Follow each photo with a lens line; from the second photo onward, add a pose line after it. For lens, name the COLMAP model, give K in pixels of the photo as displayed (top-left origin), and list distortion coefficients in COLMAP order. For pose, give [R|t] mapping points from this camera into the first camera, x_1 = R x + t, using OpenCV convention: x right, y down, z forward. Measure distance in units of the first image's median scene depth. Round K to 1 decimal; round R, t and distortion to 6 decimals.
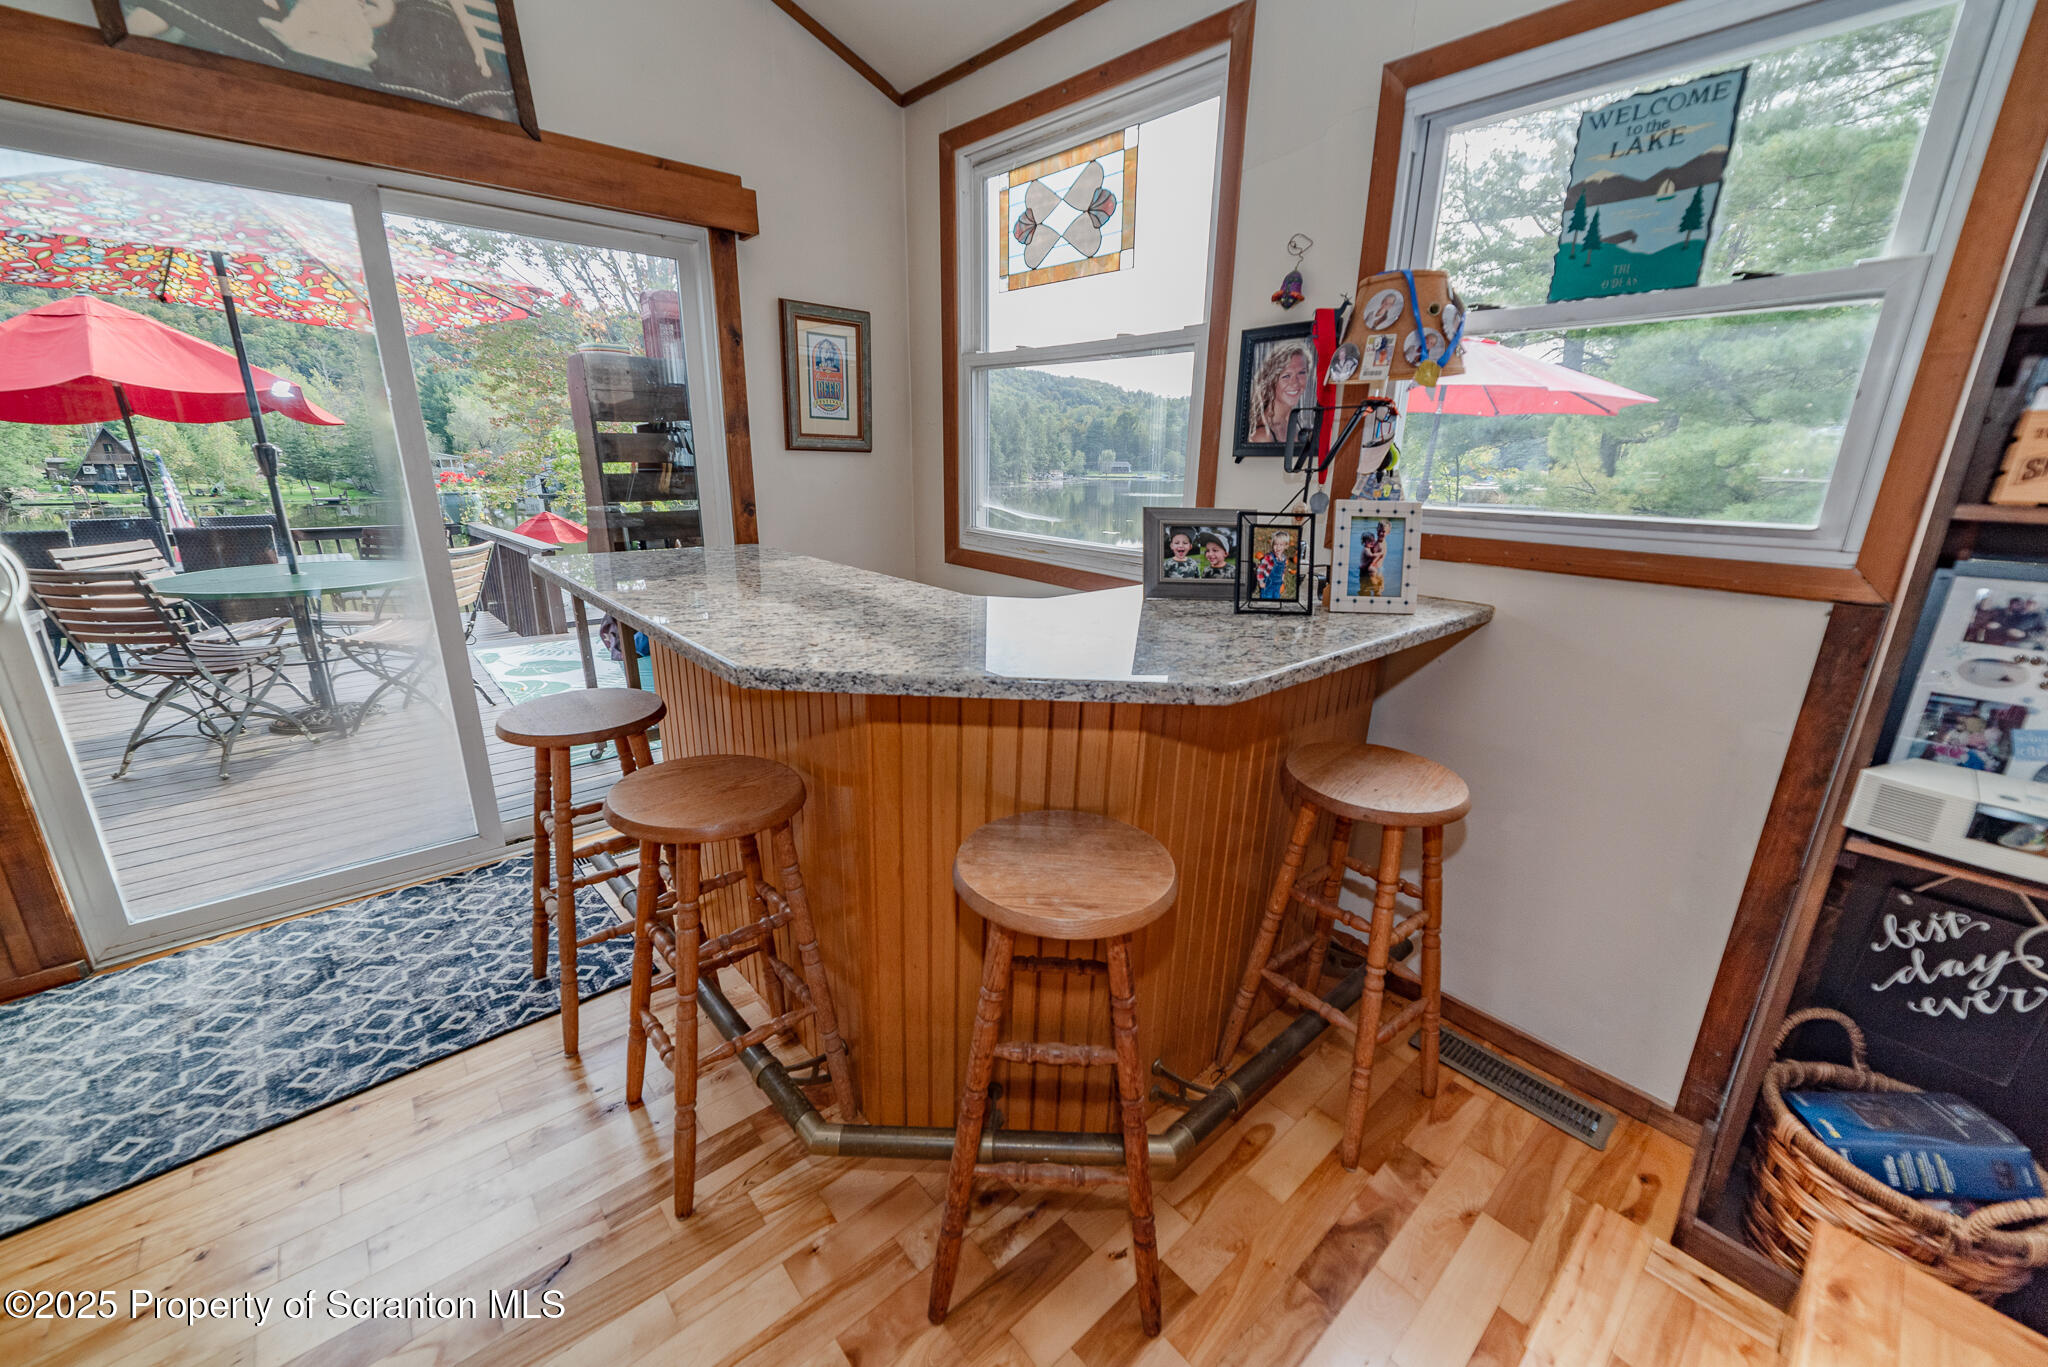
lens RADIAL K [[796.4, 0, 1018.7], [0, 796.4, 690.5], [0, 0, 1]] dist [-0.000755, 0.000192]
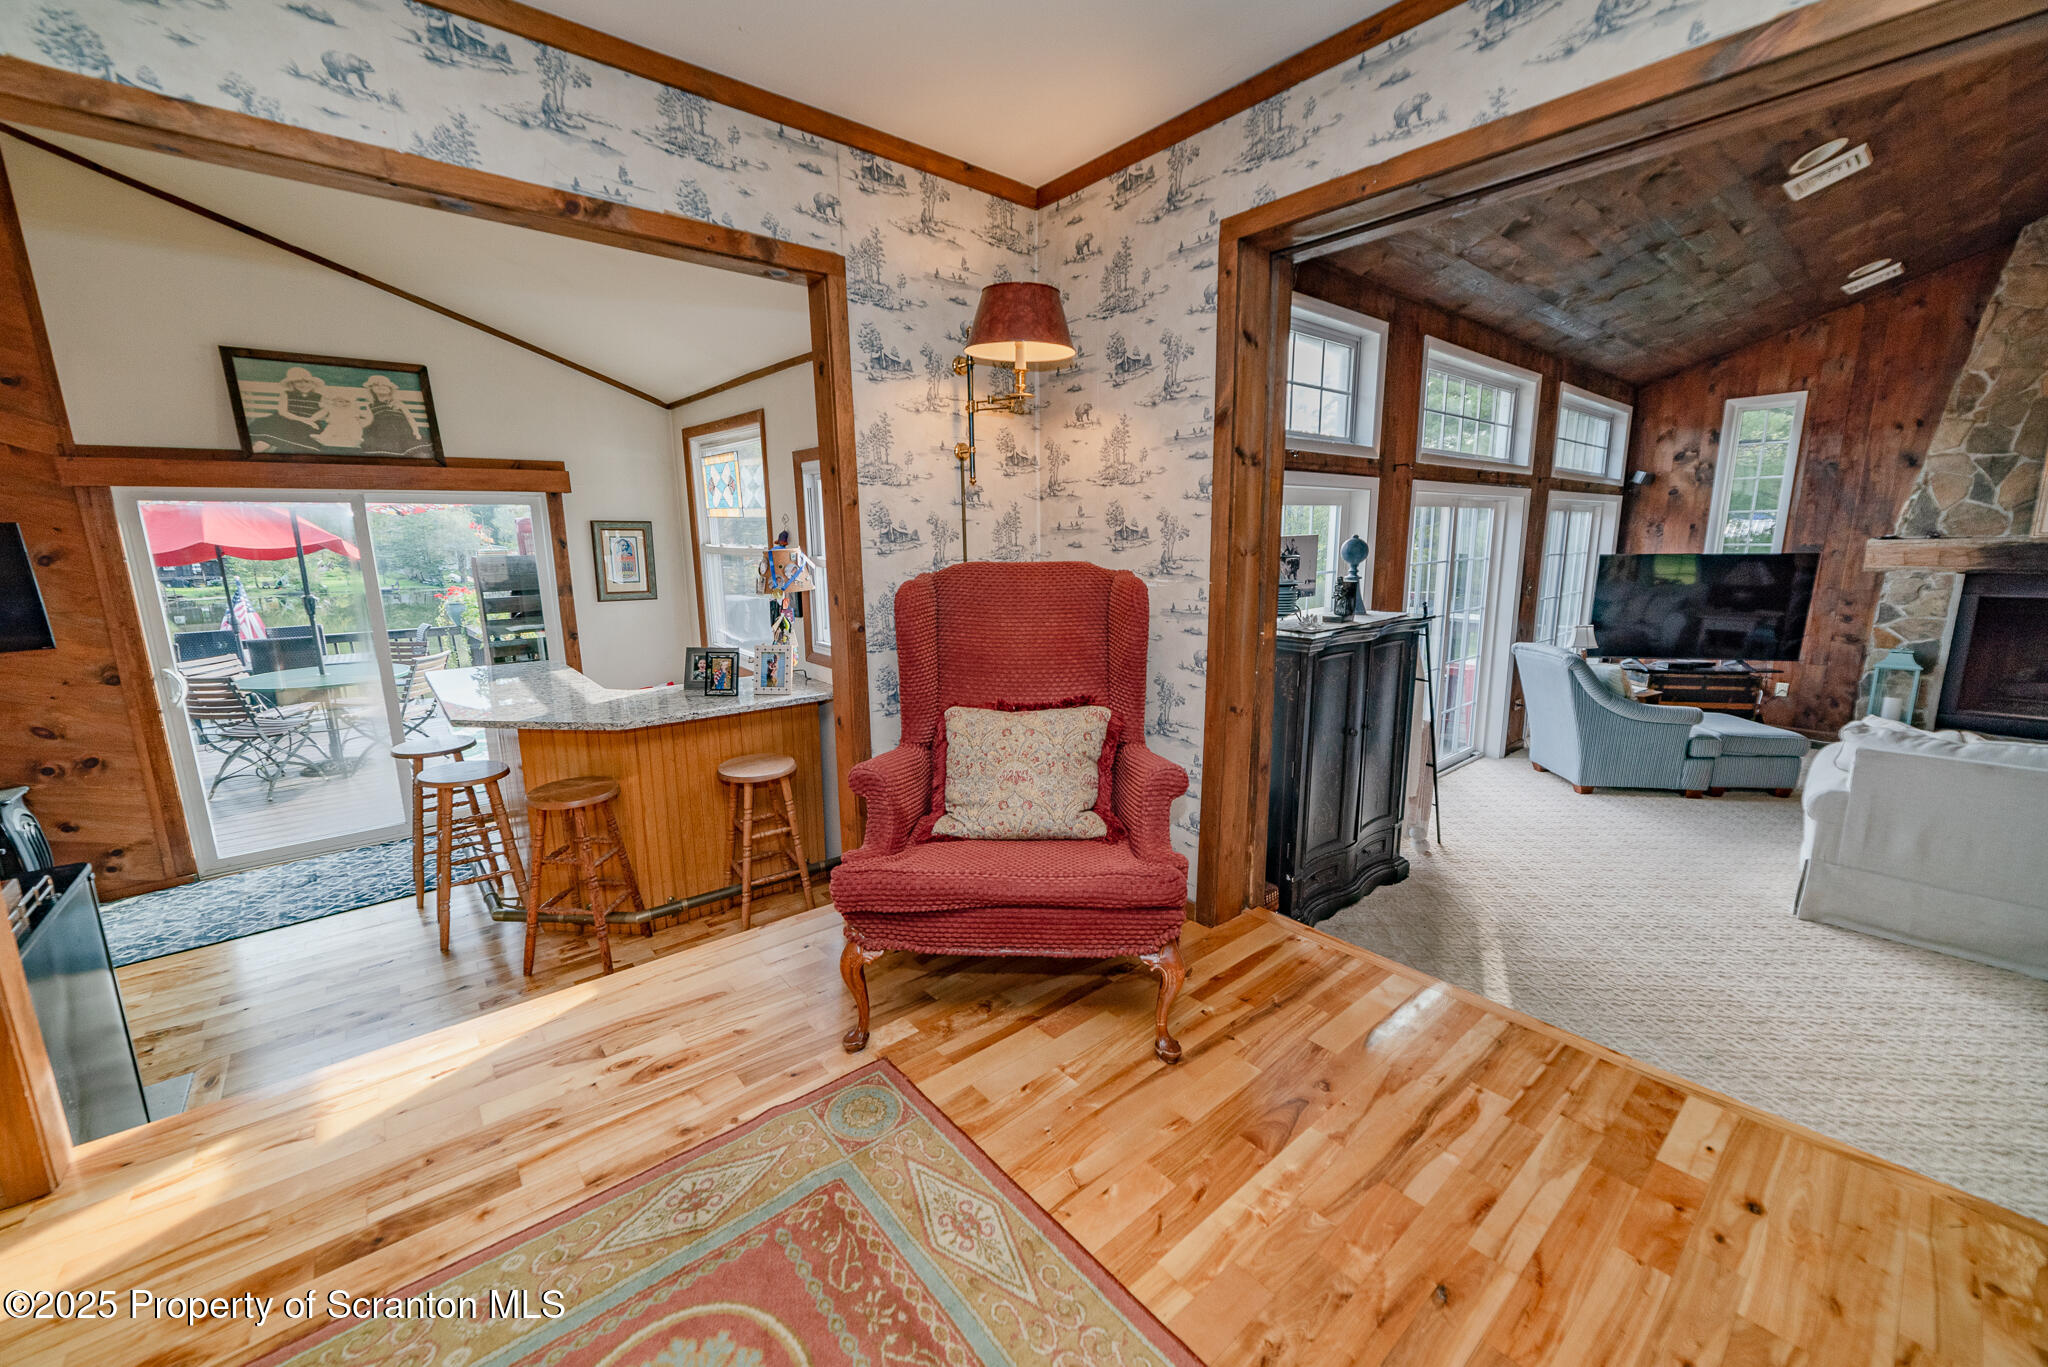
lens RADIAL K [[796.4, 0, 1018.7], [0, 796.4, 690.5], [0, 0, 1]] dist [-0.000755, 0.000192]
pose [[0.999312, -0.014852, -0.033998, 0.833695], [0.011737, 0.995867, -0.090067, 0.069713], [0.035195, 0.089606, 0.995355, -0.827726]]
